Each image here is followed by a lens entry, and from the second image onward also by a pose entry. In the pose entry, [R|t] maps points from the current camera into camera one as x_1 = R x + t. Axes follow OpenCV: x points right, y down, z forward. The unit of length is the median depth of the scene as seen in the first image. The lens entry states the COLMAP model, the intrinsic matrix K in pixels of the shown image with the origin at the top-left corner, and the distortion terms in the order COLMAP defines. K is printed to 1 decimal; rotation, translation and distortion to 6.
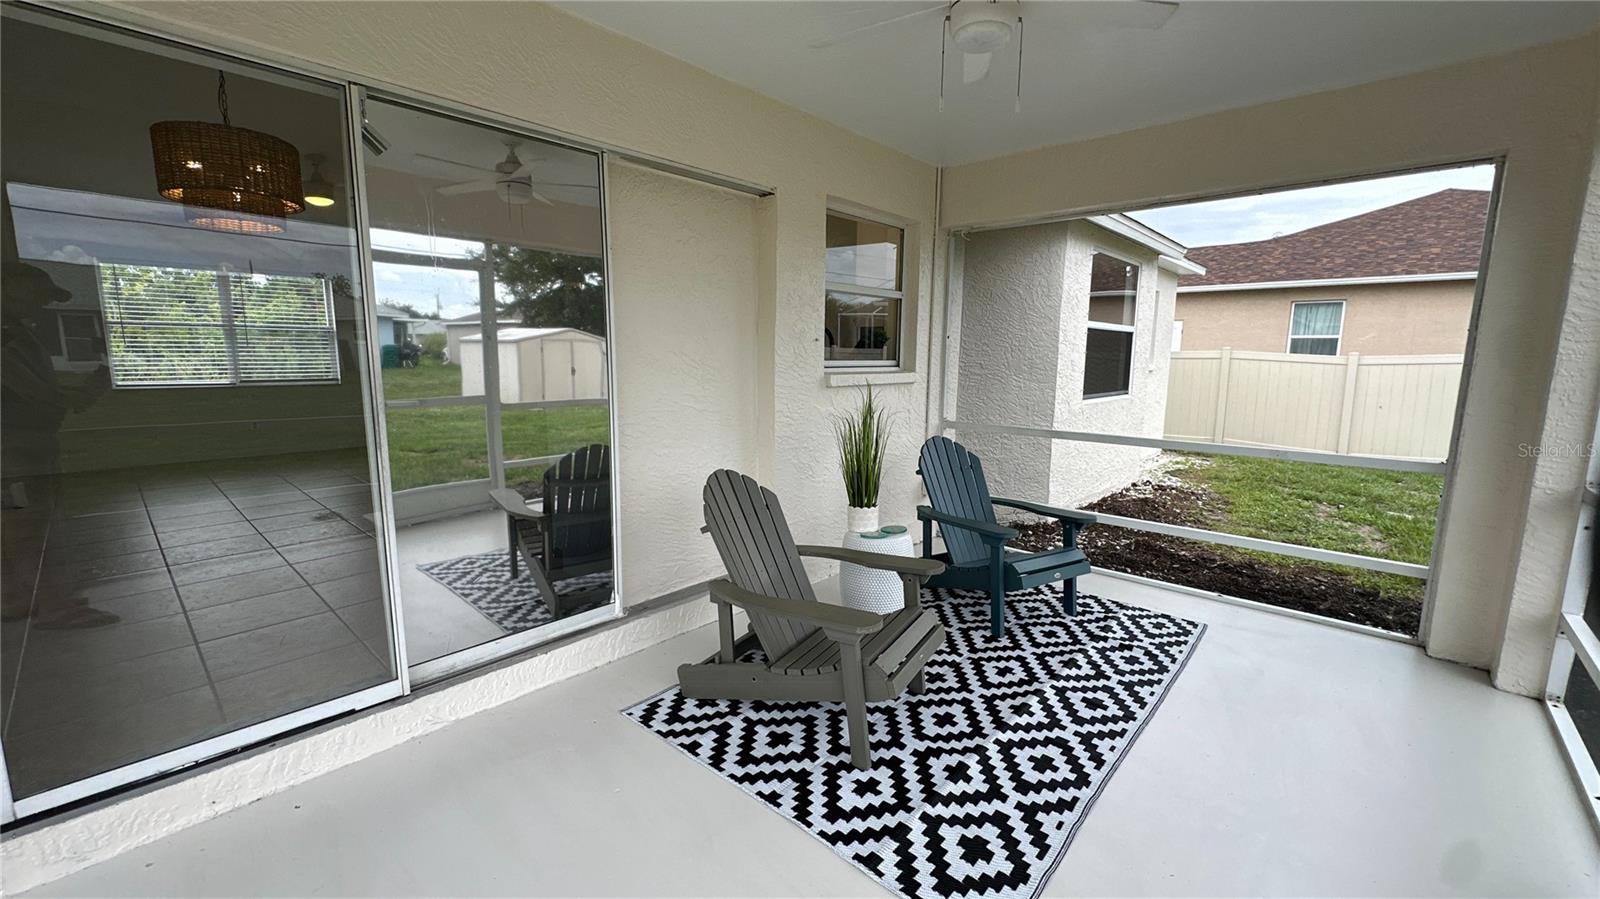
lens RADIAL K [[640.4, 0, 800.0], [0, 640.4, 449.5], [0, 0, 1]] dist [0.001054, 0.000006]
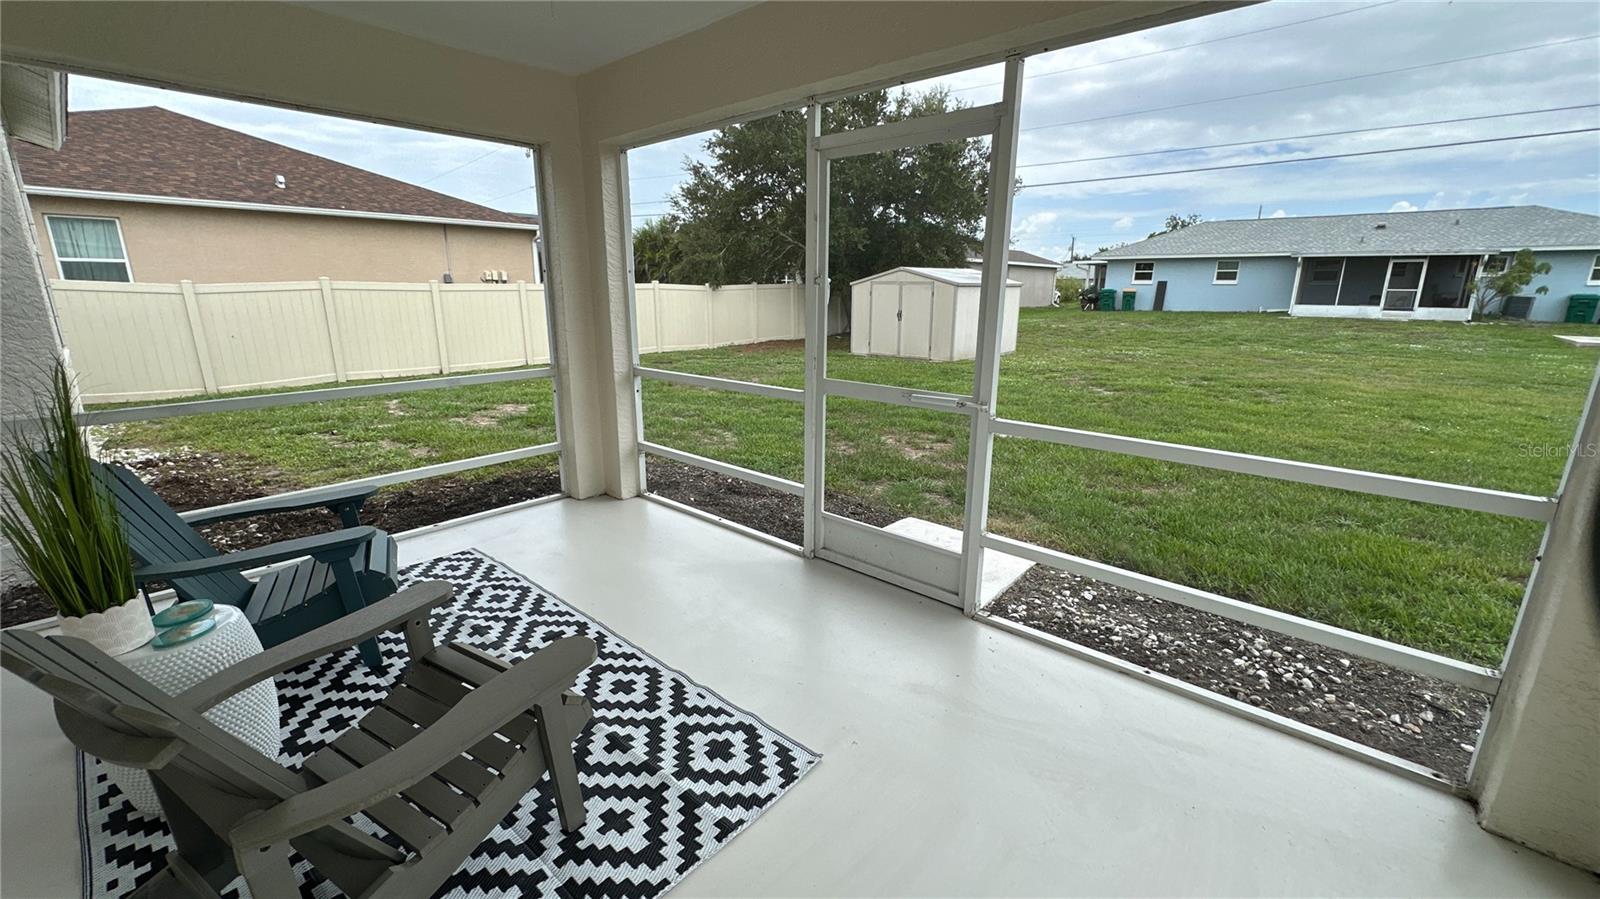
lens RADIAL K [[640.4, 0, 800.0], [0, 640.4, 449.5], [0, 0, 1]] dist [0.001054, 0.000006]
pose [[-0.016821, -0.255883, 0.966561, -0.426482], [0.144427, 0.955938, 0.255584, -0.091632], [-0.989372, 0.143897, 0.020877, 0.478027]]
